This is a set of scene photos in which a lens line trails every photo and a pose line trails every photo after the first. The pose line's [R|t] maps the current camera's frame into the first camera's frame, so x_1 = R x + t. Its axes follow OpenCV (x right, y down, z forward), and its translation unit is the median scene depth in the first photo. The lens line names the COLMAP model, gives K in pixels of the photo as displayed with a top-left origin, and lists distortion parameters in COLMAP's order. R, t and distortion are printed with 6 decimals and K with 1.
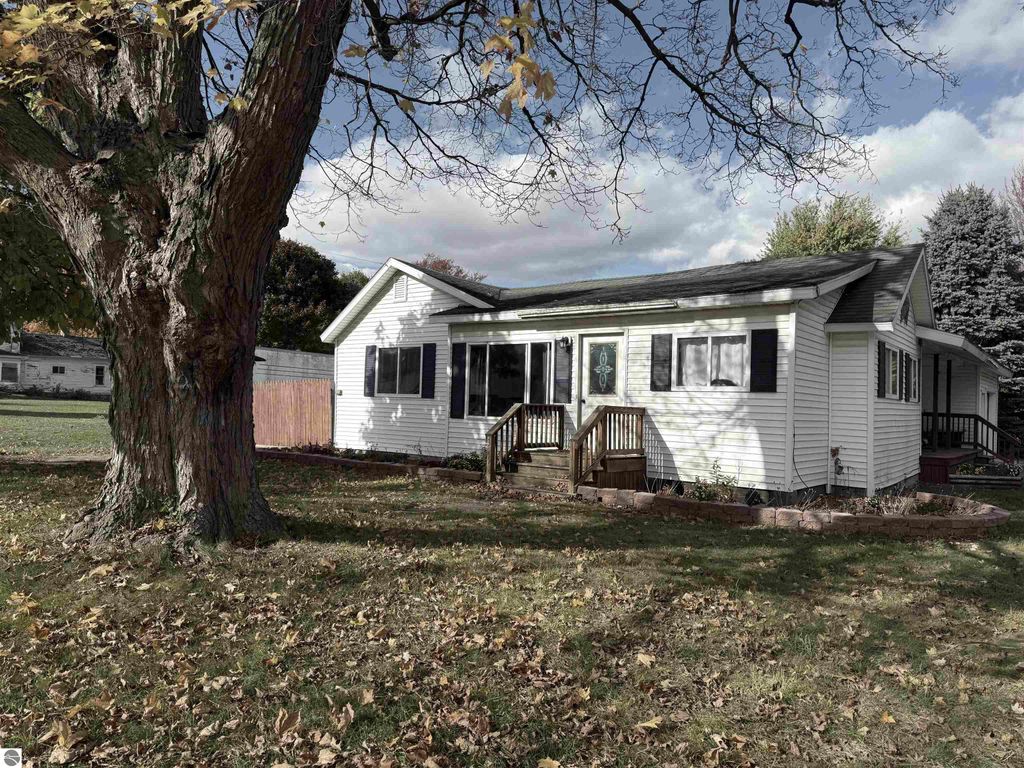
lens RADIAL K [[724.1, 0, 512.3], [0, 724.1, 386.5], [0, 0, 1]] dist [0.035412, -0.045174]
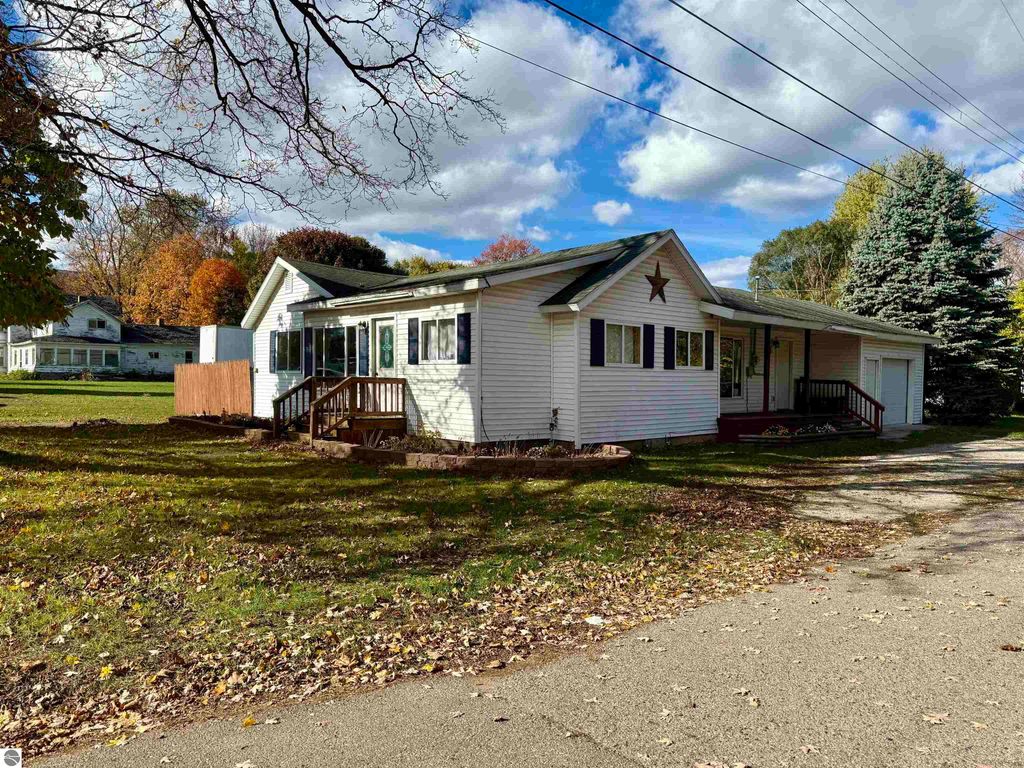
lens RADIAL K [[724.1, 0, 507.8], [0, 724.1, 386.8], [0, 0, 1]] dist [0.035412, -0.045174]
pose [[0.985204, -0.013889, -0.170821, 0.489934], [0.019433, 0.999336, 0.030821, 0.008311], [0.170279, -0.033684, 0.984820, -0.157596]]
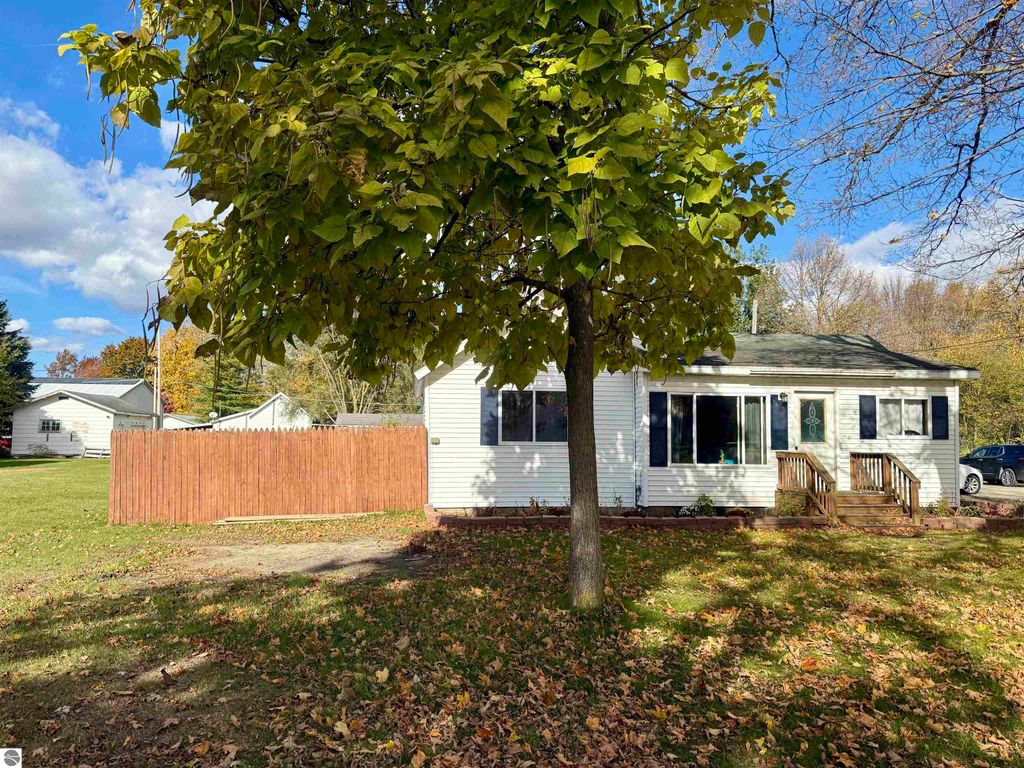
lens RADIAL K [[724.1, 0, 508.2], [0, 724.1, 384.4], [0, 0, 1]] dist [0.035412, -0.045174]
pose [[0.705201, 0.032630, 0.708256, -1.004506], [-0.005104, 0.999148, -0.040949, -0.029658], [-0.708989, 0.025262, 0.704767, 0.459669]]
